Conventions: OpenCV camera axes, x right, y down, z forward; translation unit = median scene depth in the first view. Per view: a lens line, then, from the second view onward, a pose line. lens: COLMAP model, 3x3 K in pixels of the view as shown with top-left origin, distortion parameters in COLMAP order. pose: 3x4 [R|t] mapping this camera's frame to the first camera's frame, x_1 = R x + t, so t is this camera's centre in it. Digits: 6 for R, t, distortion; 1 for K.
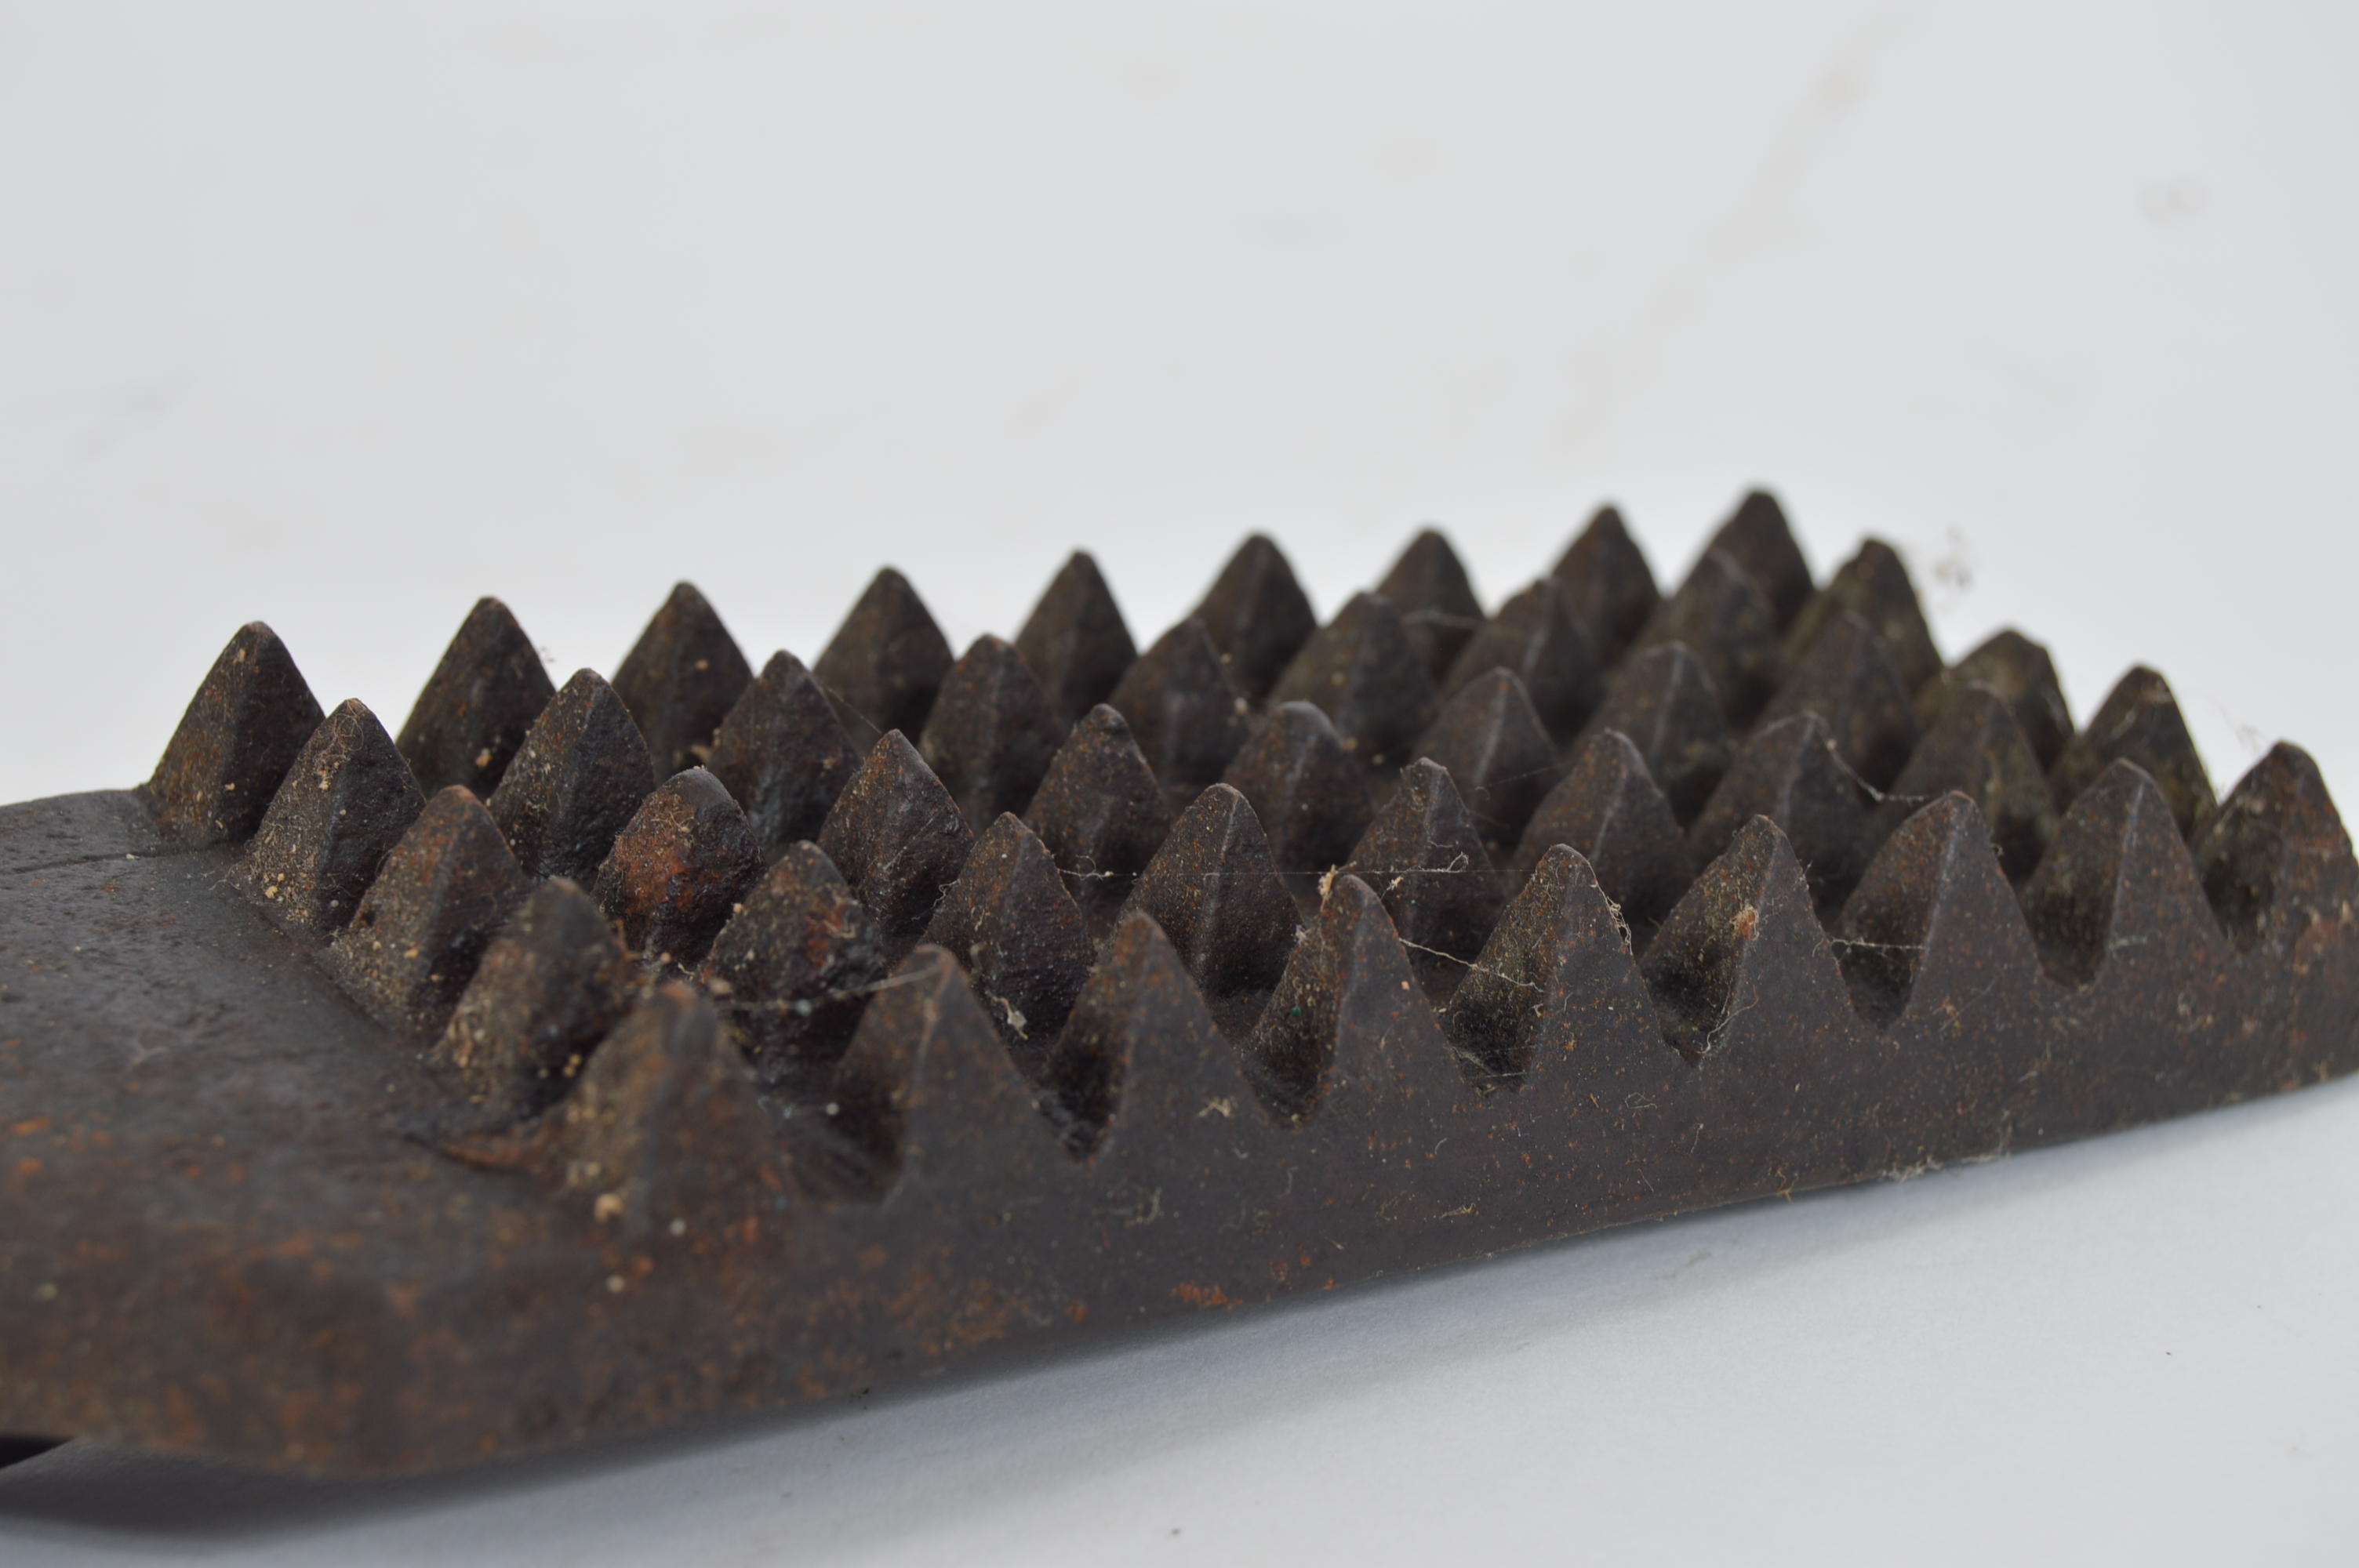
lens RADIAL K [[5264.3, 0, 1175.0], [0, 5264.3, 779.9], [0, 0, 1]] dist [-0.039087, 0.000000]
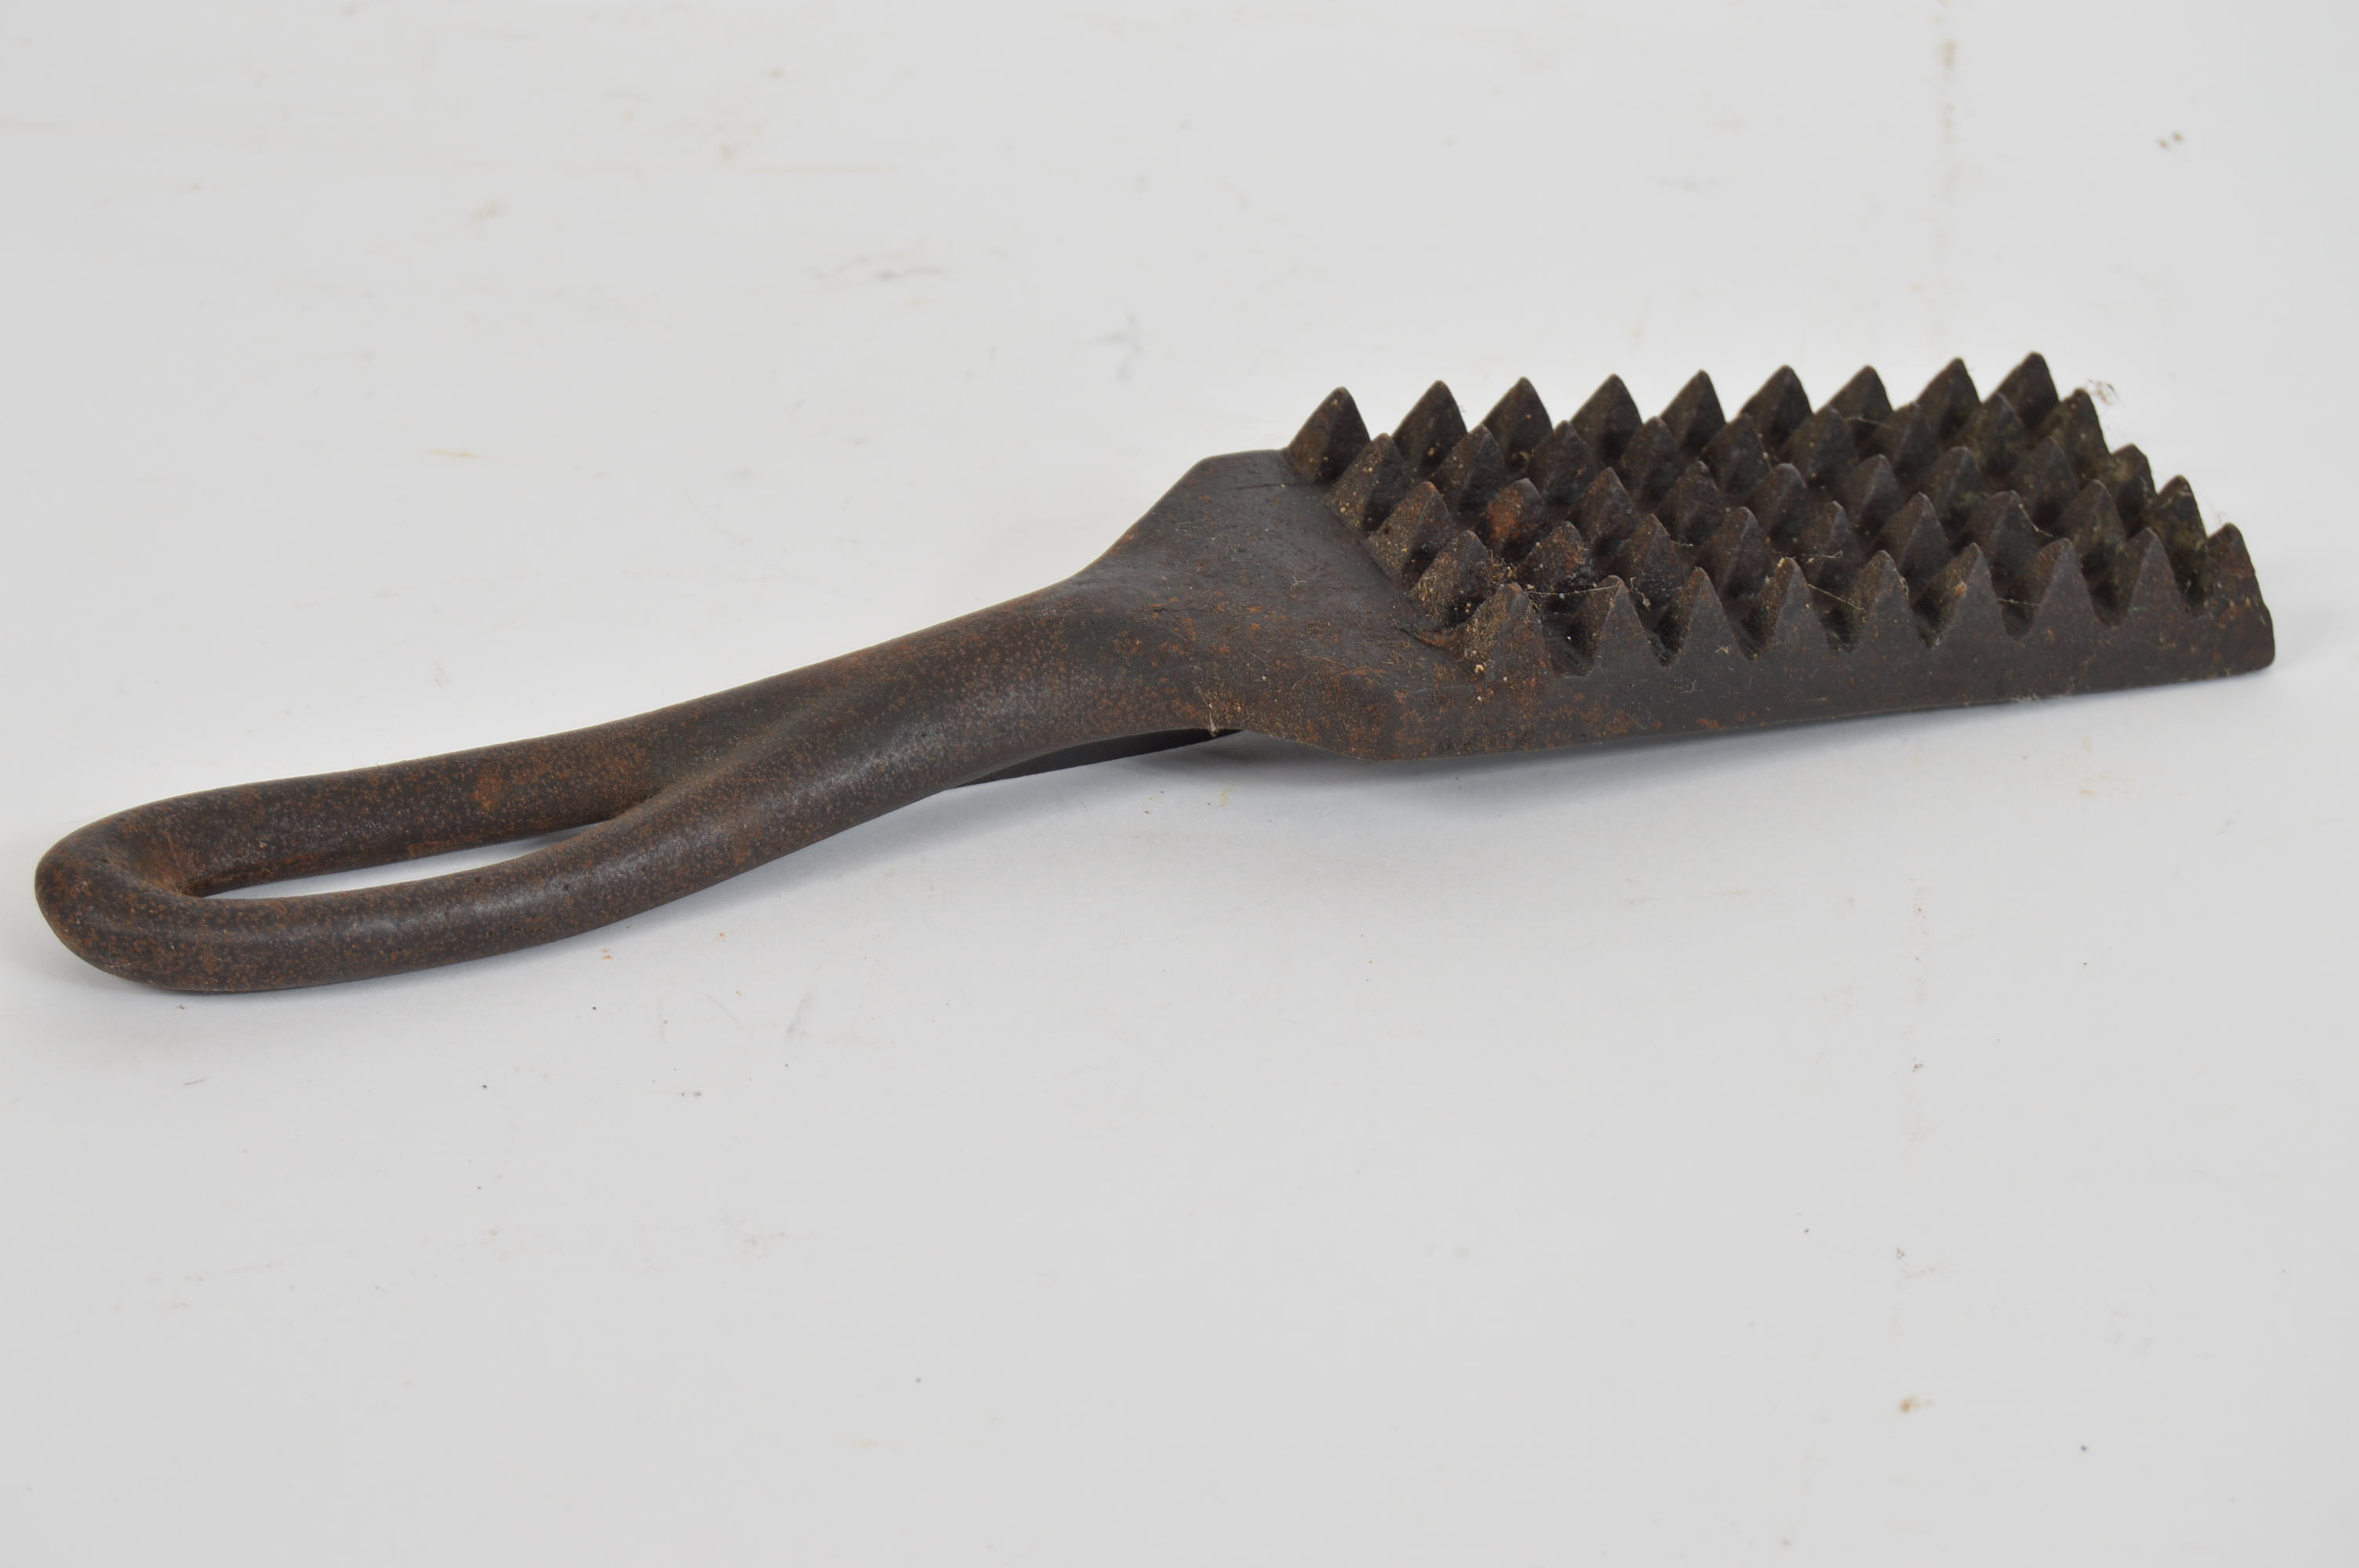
lens RADIAL K [[5264.3, 0, 1168.9], [0, 5264.3, 787.9], [0, 0, 1]] dist [-0.039087, 0.000000]
pose [[0.986219, 0.113229, -0.120627, 0.053485], [-0.094319, 0.983816, 0.152350, -0.212526], [0.135925, -0.138873, 0.980938, -1.383075]]
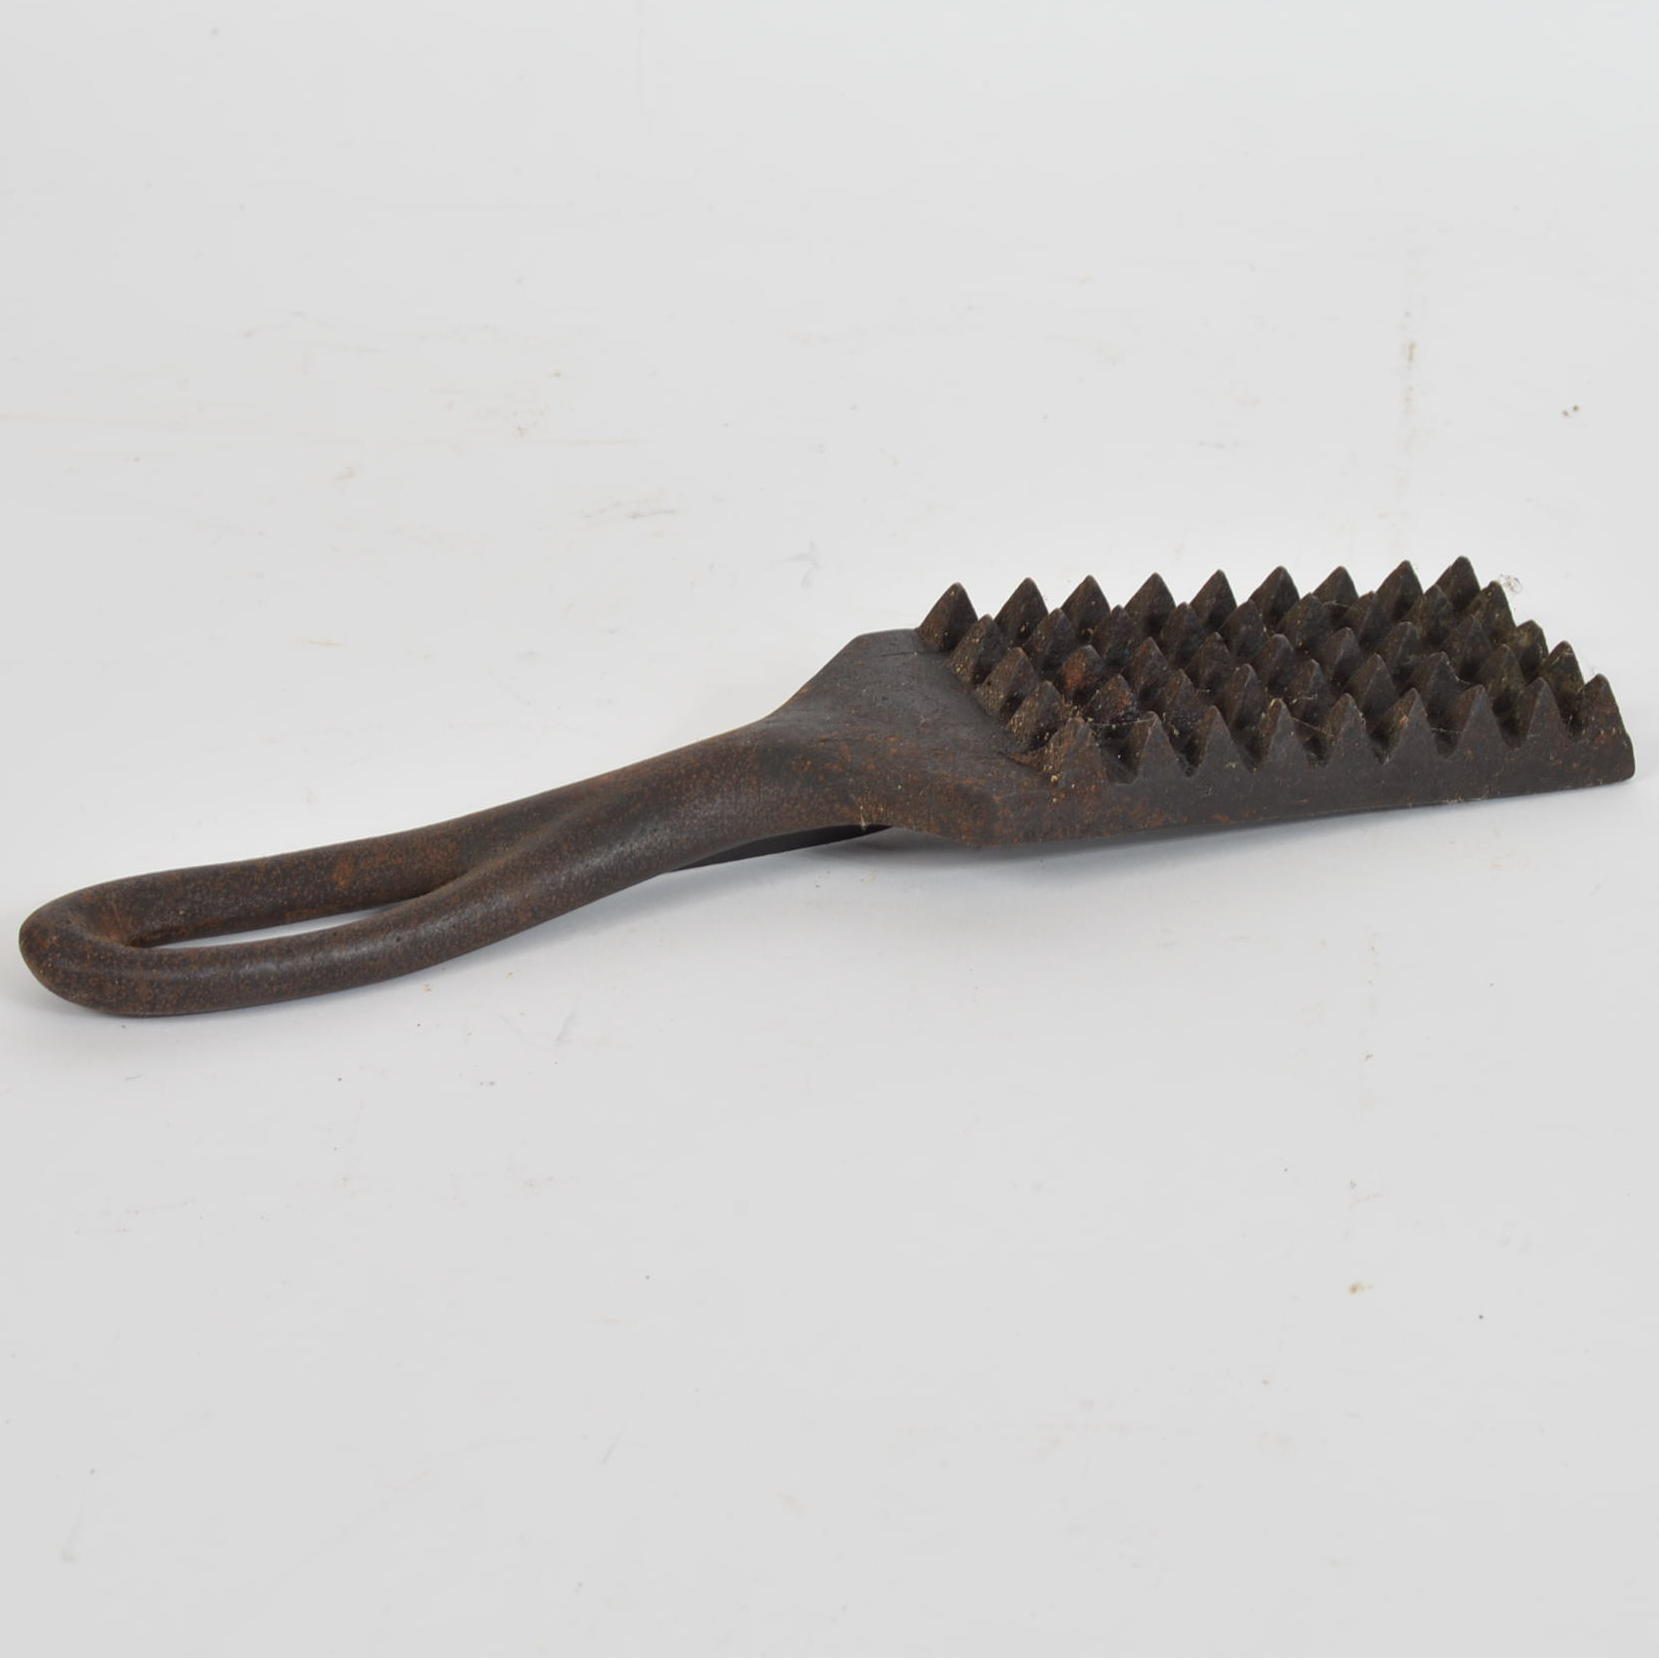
lens RADIAL K [[4019.9, 0, 833.2], [0, 4019.9, 828.0], [0, 0, 1]] dist [-0.073897, 0.000000]
pose [[0.985250, 0.099320, -0.139346, 0.114220], [-0.082809, 0.989354, 0.119669, -0.177771], [0.149748, -0.106365, 0.982986, -1.522218]]
